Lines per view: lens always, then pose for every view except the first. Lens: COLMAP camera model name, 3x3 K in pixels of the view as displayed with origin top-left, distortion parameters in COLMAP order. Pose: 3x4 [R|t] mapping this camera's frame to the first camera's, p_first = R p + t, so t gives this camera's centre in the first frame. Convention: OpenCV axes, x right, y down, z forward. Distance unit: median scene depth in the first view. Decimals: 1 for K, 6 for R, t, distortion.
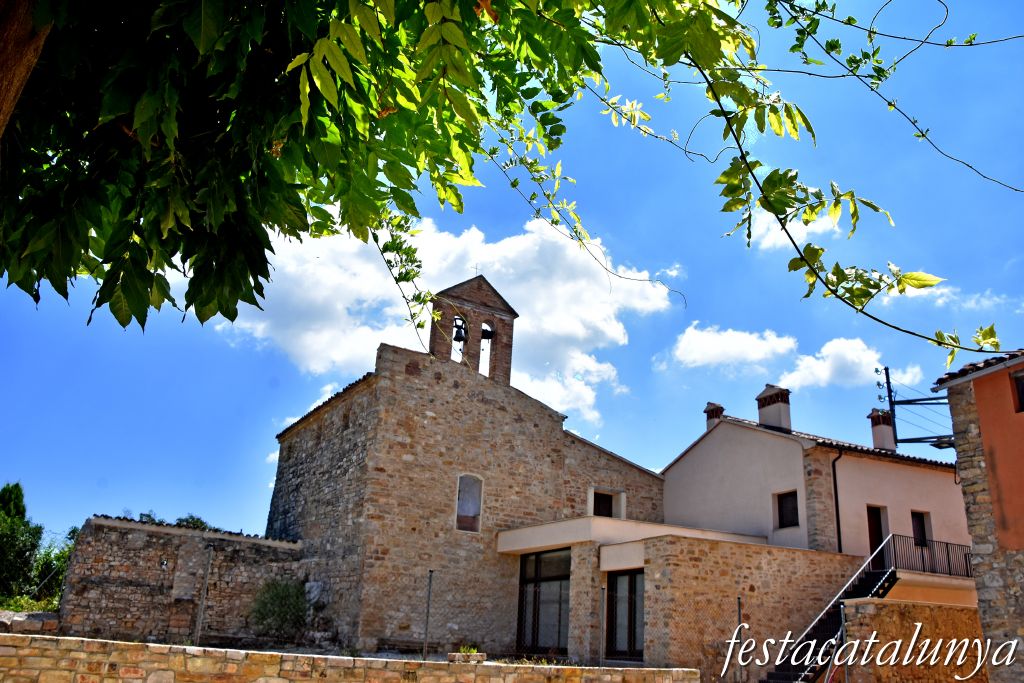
lens RADIAL K [[799.8, 0, 511.0], [0, 799.8, 341.7], [0, 0, 1]] dist [-0.077161, -0.003398]
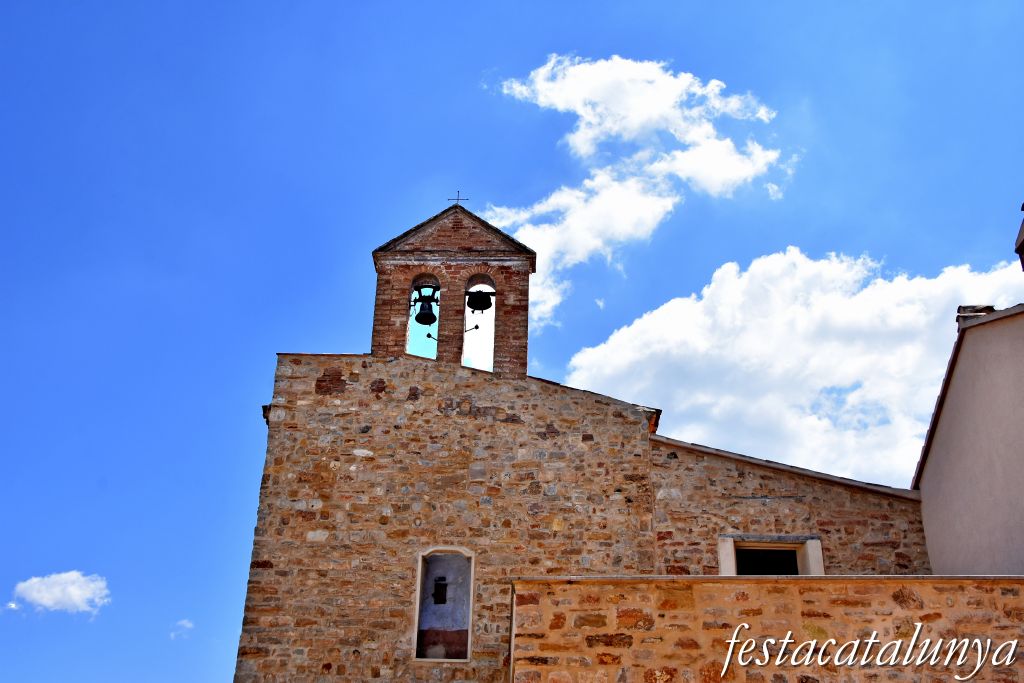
lens RADIAL K [[995.7, 0, 513.2], [0, 995.7, 341.7], [0, 0, 1]] dist [0.001932, 0.000000]
pose [[0.848448, -0.271547, -0.454311, 0.317465], [0.209813, 0.960592, -0.182321, 0.160936], [0.485916, 0.059370, 0.871987, 0.430806]]
